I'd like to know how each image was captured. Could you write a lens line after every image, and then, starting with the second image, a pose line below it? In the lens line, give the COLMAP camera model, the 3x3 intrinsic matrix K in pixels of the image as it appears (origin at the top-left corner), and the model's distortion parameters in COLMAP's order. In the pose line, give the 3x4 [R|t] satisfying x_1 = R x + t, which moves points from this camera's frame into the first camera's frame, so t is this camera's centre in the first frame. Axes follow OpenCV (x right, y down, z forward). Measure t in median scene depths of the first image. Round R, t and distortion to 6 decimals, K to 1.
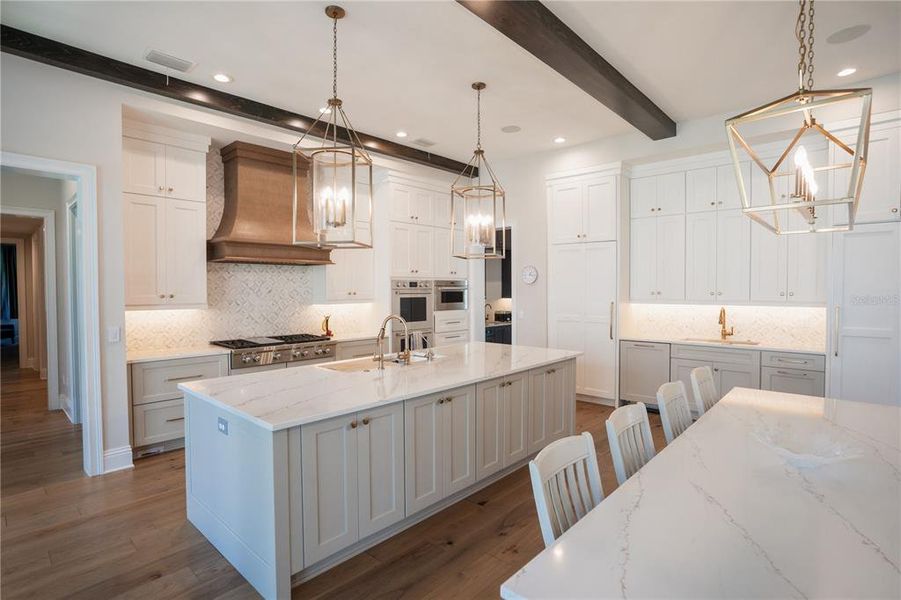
lens RADIAL K [[438.5, 0, 465.4], [0, 438.5, 299.0], [0, 0, 1]] dist [-0.058769, 0.036359]
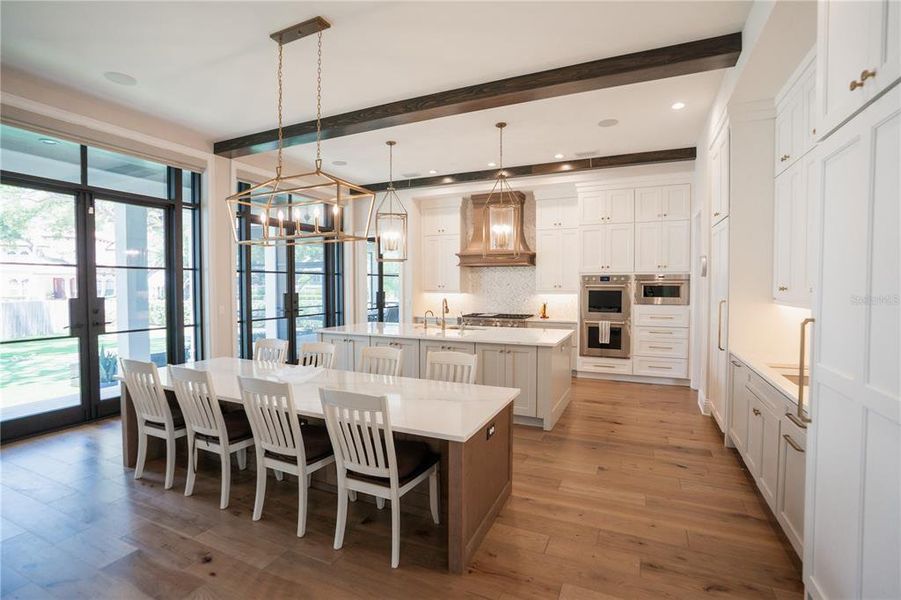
lens RADIAL K [[438.5, 0, 465.4], [0, 438.5, 299.0], [0, 0, 1]] dist [-0.058769, 0.036359]
pose [[0.328466, 0.035589, -0.943845, 0.846697], [-0.022079, 0.999306, 0.029996, -0.007898], [0.944258, 0.010986, 0.329024, 0.321193]]
